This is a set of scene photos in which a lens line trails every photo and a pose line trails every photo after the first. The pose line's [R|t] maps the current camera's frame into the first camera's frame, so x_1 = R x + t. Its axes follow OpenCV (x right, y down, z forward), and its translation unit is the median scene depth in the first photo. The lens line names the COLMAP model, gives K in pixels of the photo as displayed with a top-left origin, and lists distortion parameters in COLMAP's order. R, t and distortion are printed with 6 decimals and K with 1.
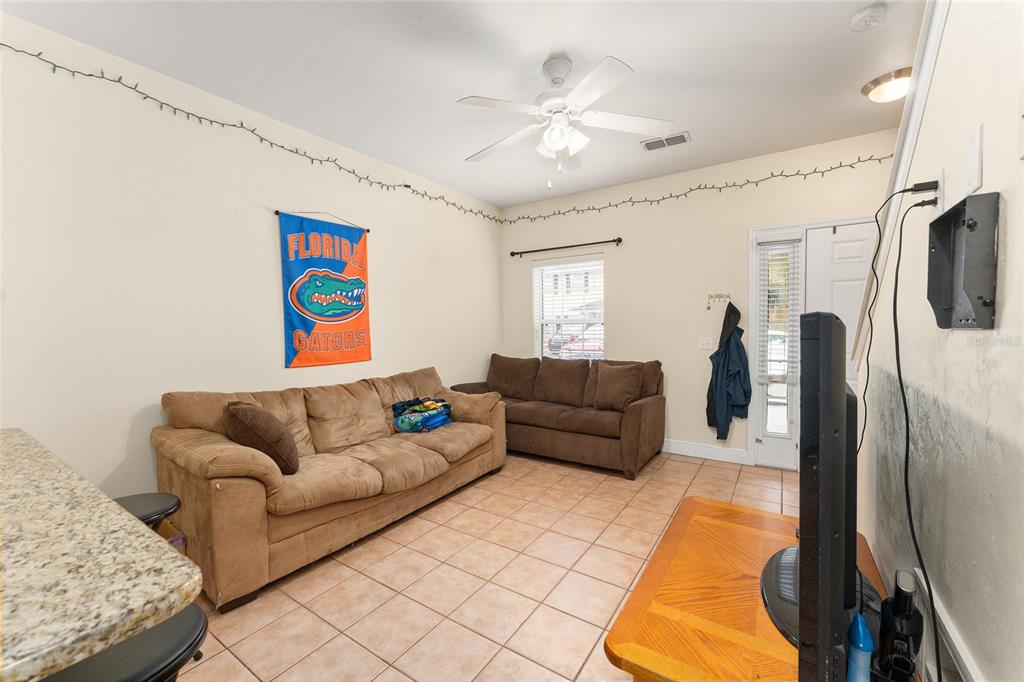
lens RADIAL K [[409.9, 0, 510.3], [0, 409.9, 342.4], [0, 0, 1]] dist [-0.000147, 0.000048]
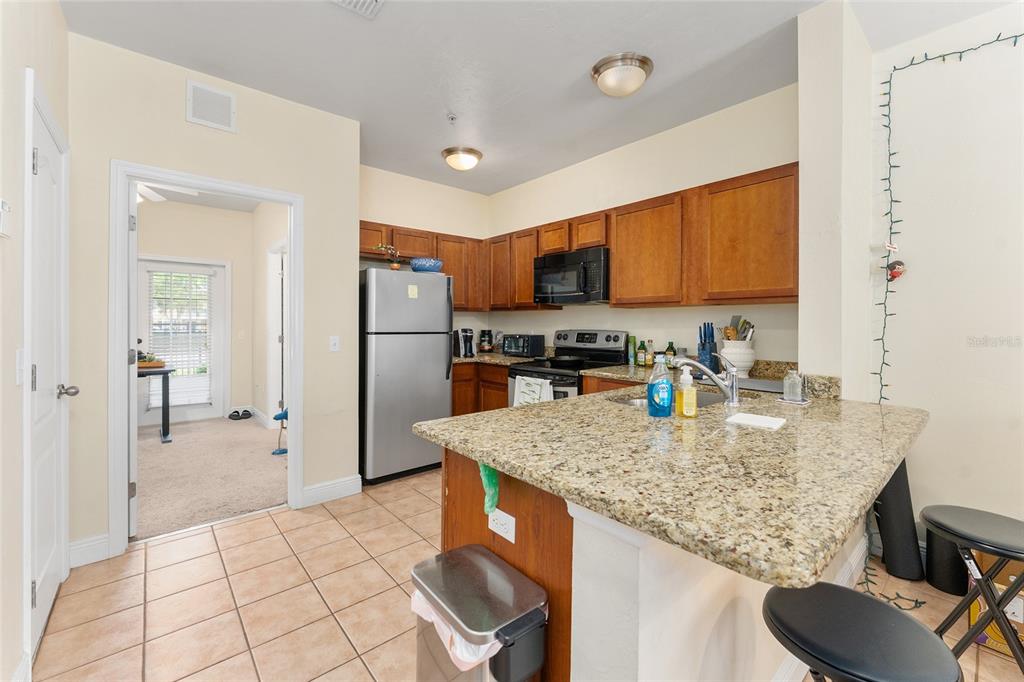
lens RADIAL K [[424.6, 0, 520.5], [0, 424.6, 323.5], [0, 0, 1]] dist [-0.002386, -0.000154]
pose [[-0.259056, 0.012424, -0.965782, 0.079047], [-0.035179, 0.999132, 0.022289, -0.003637], [0.965221, 0.039750, -0.258395, 0.122232]]
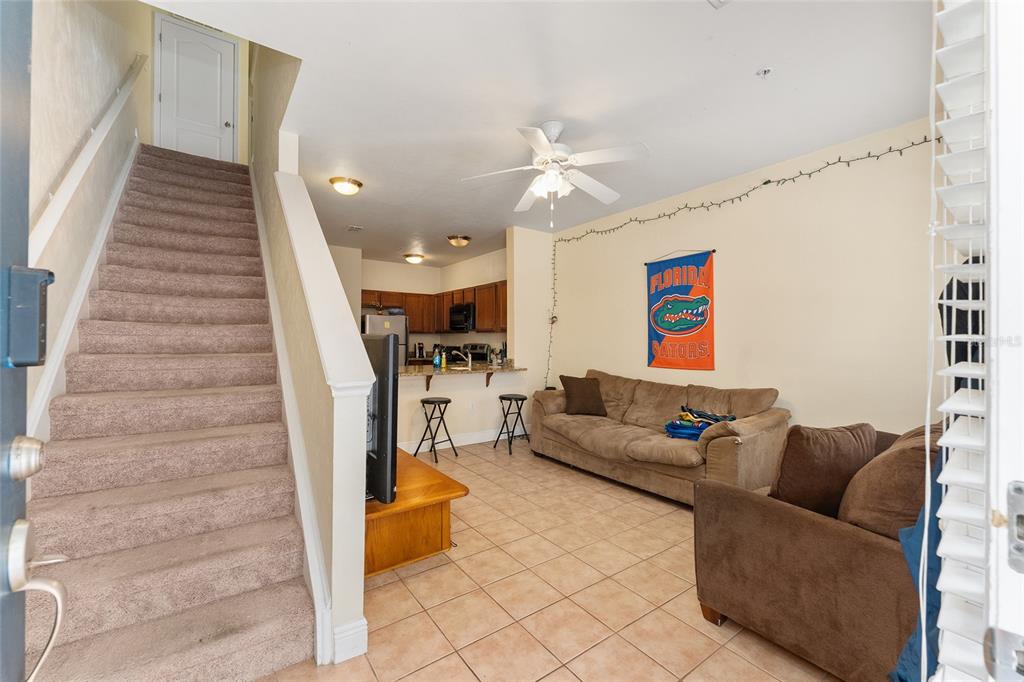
lens RADIAL K [[421.6, 0, 511.6], [0, 421.6, 338.7], [0, 0, 1]] dist [-0.000064, 0.000018]
pose [[-0.353006, 0.006591, -0.935598, 0.974596], [-0.036818, 0.999103, 0.020930, -0.047592], [0.934897, 0.041836, -0.352446, 0.987114]]
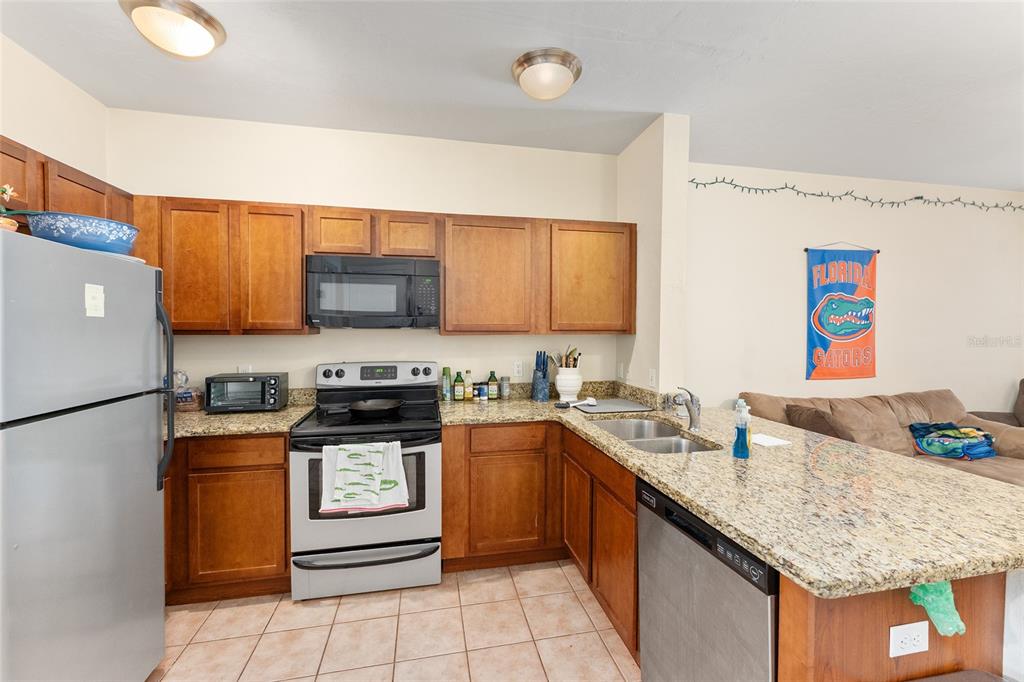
lens RADIAL K [[420.1, 0, 515.0], [0, 420.1, 336.0], [0, 0, 1]] dist [-0.001213, -0.000126]
pose [[0.715481, 0.024932, -0.698187, -0.282818], [-0.035706, 0.999362, -0.000903, -0.029417], [0.697719, 0.025576, 0.715914, -0.422052]]
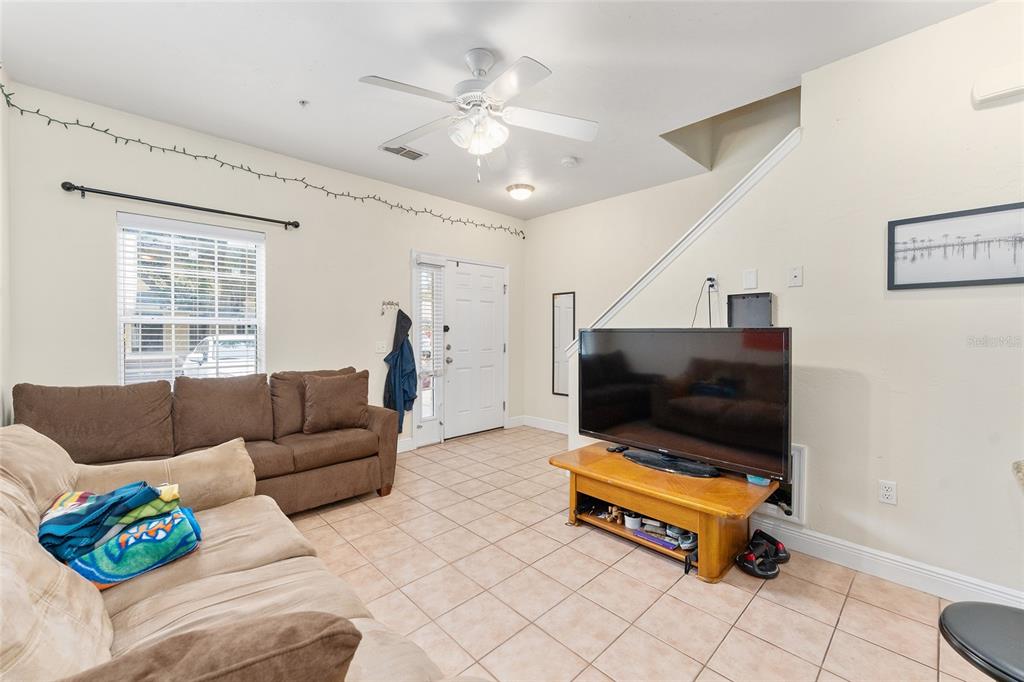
lens RADIAL K [[411.7, 0, 511.7], [0, 411.7, 336.4], [0, 0, 1]] dist [-0.000161, -0.000115]
pose [[0.219695, -0.002166, 0.975566, -0.584442], [0.027086, 0.999626, -0.003880, -0.013989], [-0.975192, 0.027276, 0.219672, 0.533488]]
